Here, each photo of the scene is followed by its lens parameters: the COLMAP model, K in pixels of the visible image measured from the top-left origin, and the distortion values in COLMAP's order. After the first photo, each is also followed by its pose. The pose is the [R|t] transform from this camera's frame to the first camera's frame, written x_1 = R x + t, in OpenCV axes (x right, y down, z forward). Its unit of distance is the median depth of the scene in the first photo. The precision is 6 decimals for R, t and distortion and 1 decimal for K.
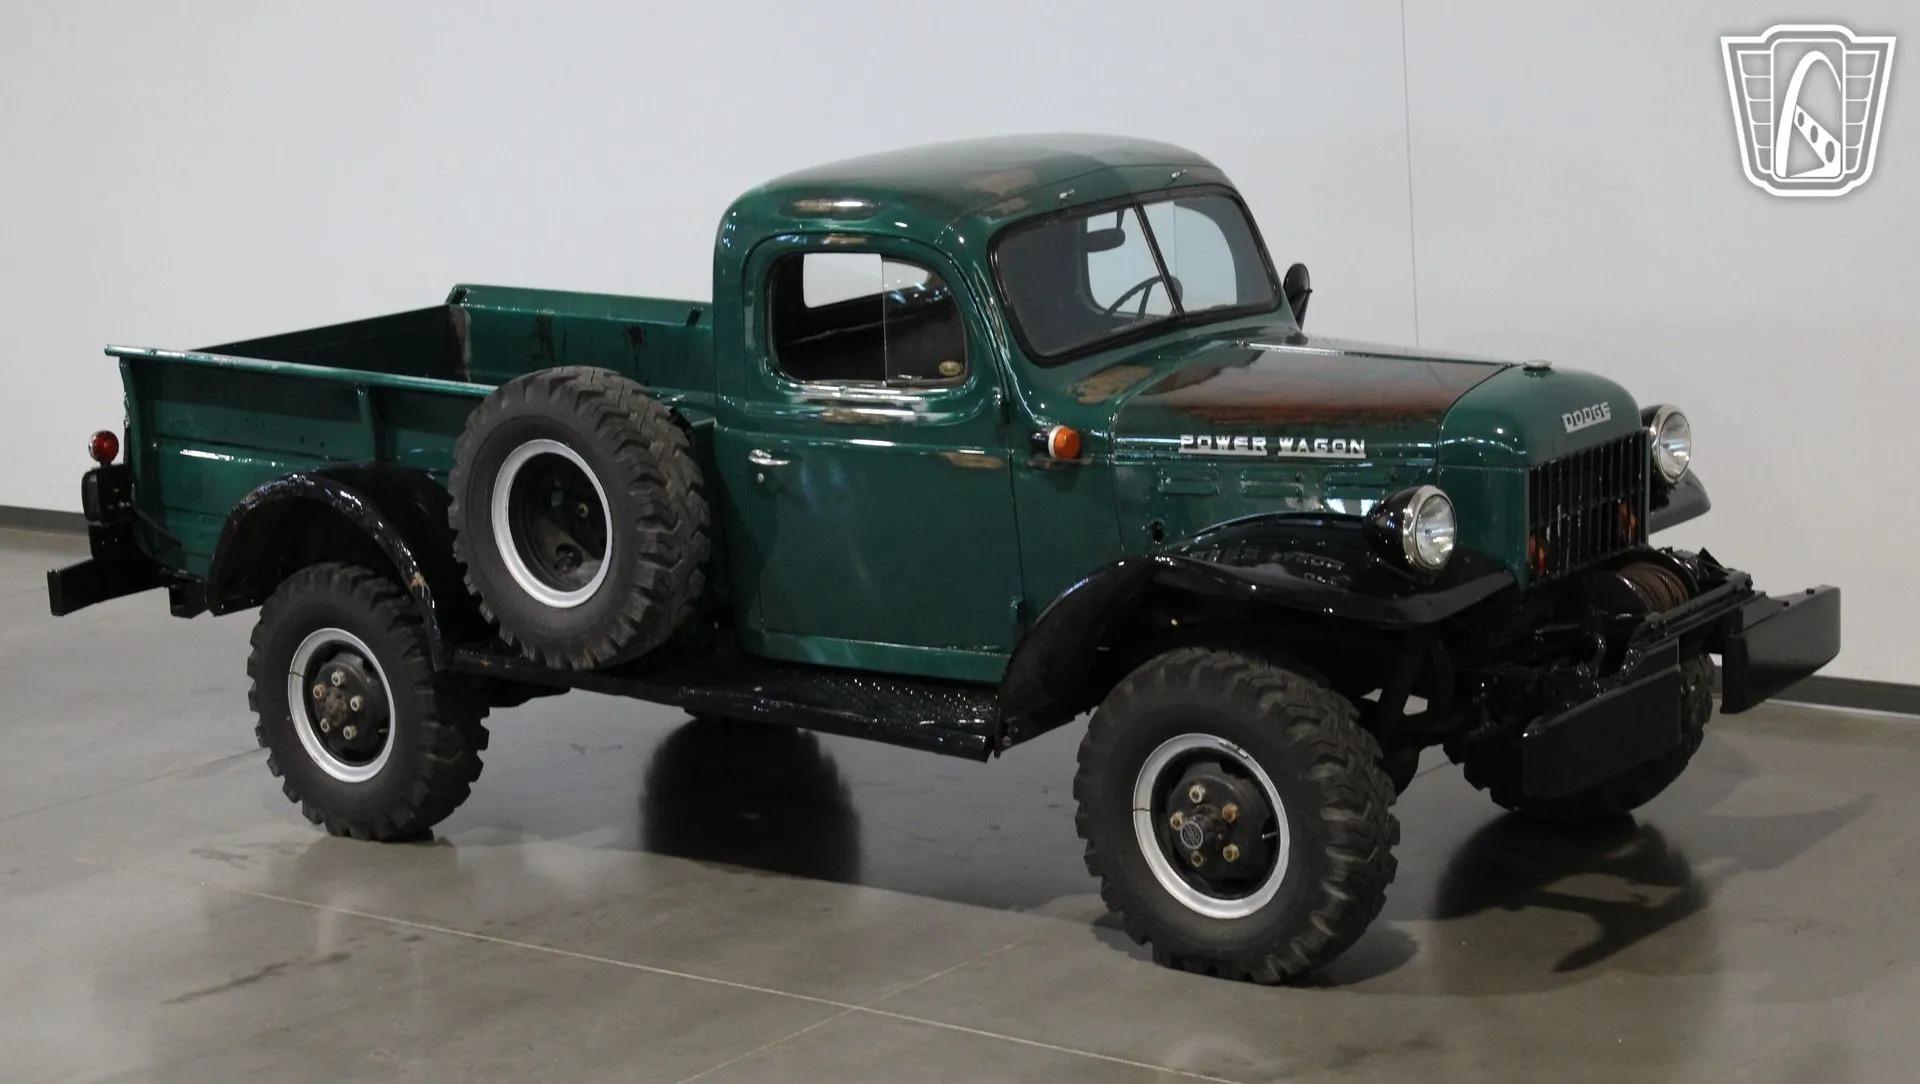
lens RADIAL K [[3498.1, 0, 960.7], [0, 3498.1, 536.1], [0, 0, 1]] dist [-0.018321, 0.000000]
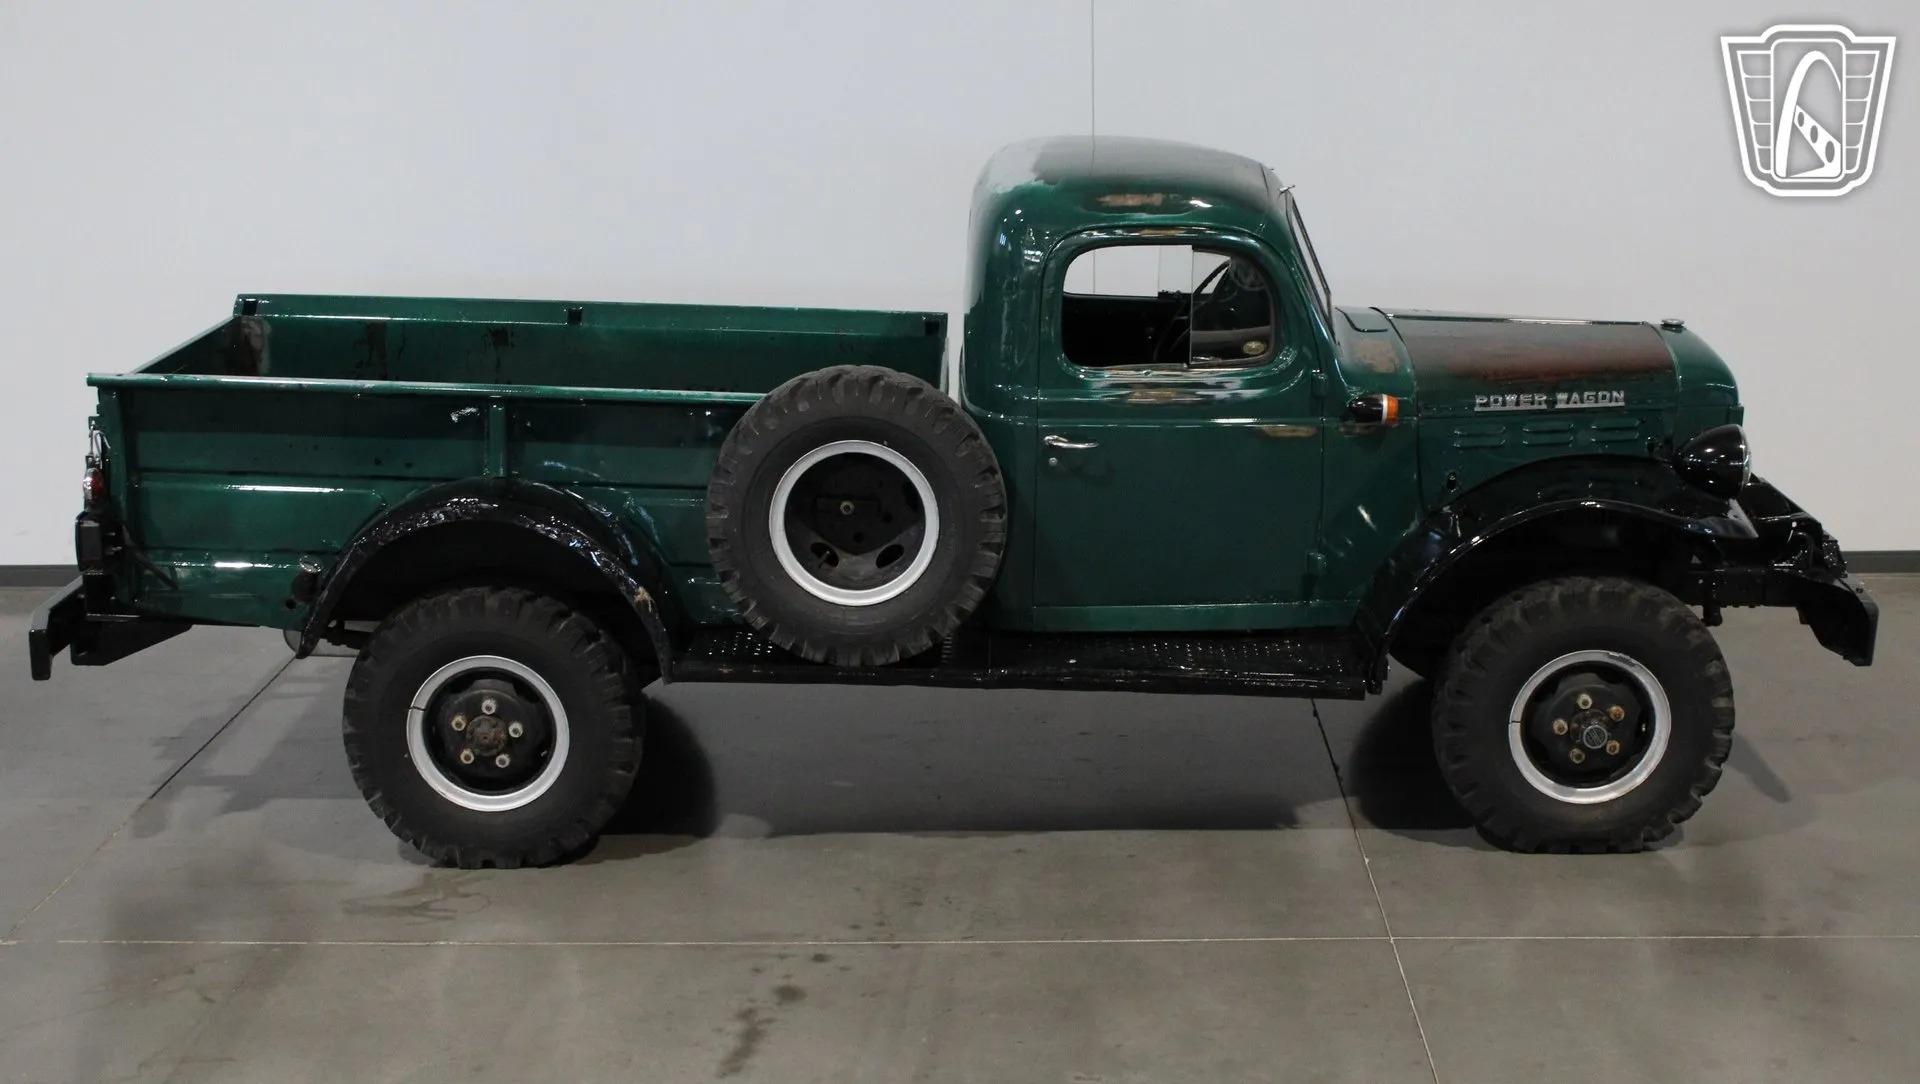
lens RADIAL K [[2335.2, 0, 950.3], [0, 2335.2, 529.6], [0, 0, 1]] dist [-0.063239, 0.000000]
pose [[0.793577, -0.094370, 0.601107, -0.527949], [0.071955, 0.995523, 0.061296, -0.043419], [-0.604200, -0.005390, 0.796815, 0.480399]]
